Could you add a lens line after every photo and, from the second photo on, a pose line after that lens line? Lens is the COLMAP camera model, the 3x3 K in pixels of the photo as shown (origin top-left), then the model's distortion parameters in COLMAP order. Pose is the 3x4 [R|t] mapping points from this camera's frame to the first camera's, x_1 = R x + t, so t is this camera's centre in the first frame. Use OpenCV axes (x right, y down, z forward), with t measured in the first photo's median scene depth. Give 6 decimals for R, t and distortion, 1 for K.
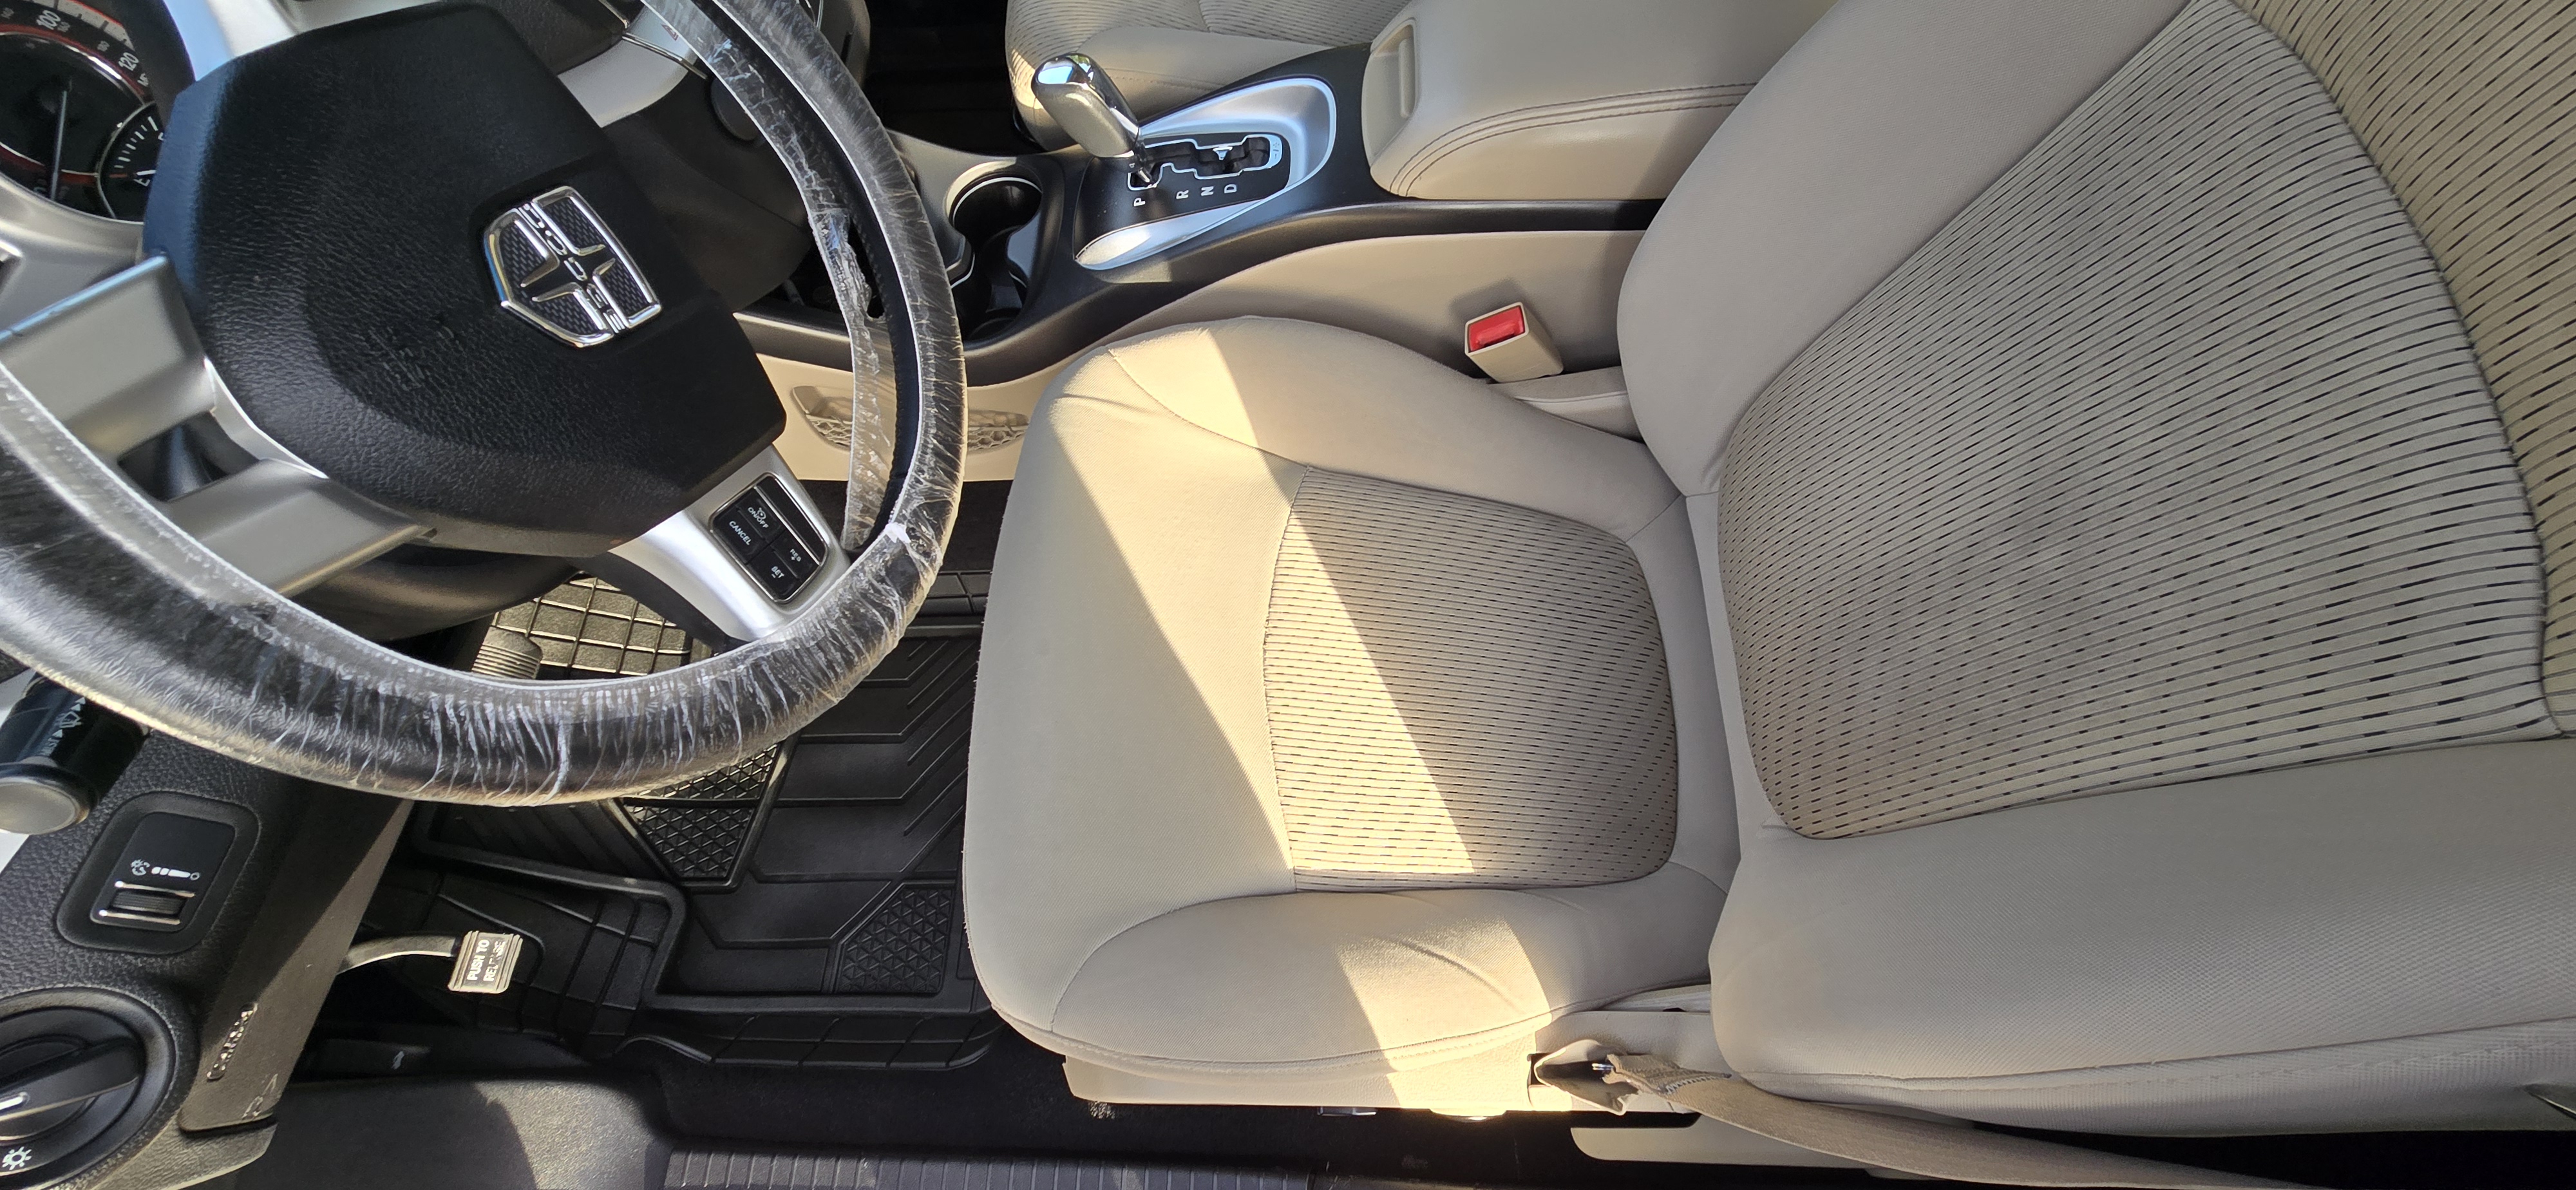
lens RADIAL K [[998.6, 0, 1288.0], [0, 998.6, 595.0], [0, 0, 1]] dist [0.000503, 0.000058]
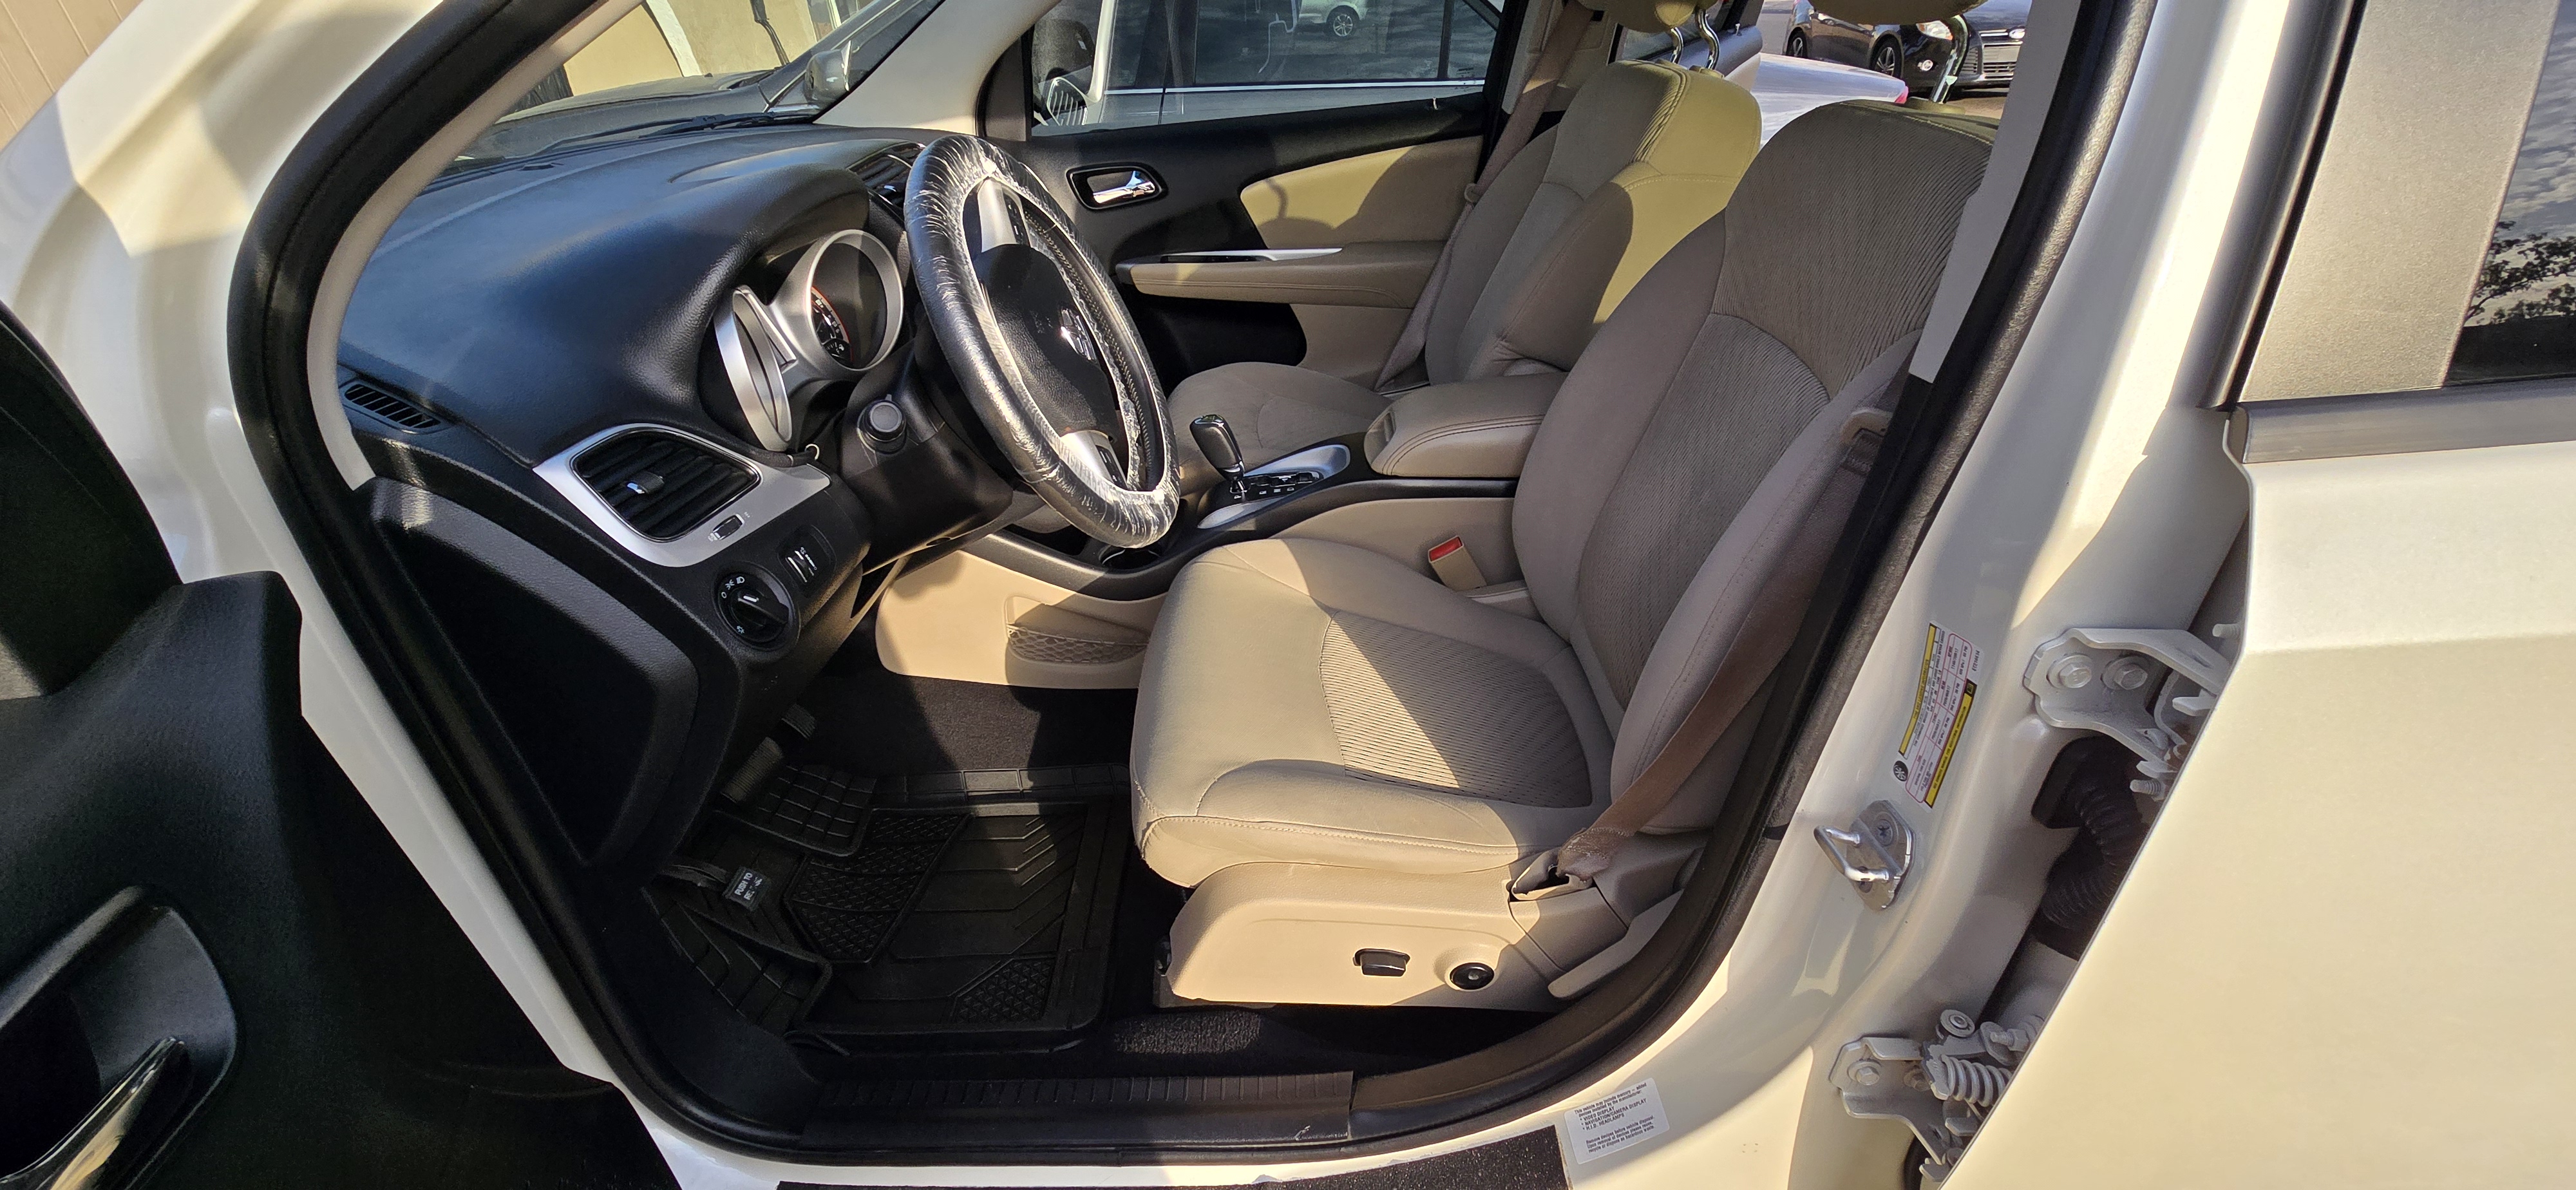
lens RADIAL K [[998.6, 0, 1288.0], [0, 998.6, 595.0], [0, 0, 1]] dist [0.000503, 0.000058]
pose [[0.999784, 0.018125, 0.010152, -0.079131], [-0.008882, 0.814688, -0.579831, 0.779305], [-0.018780, 0.579616, 0.814673, -0.338337]]
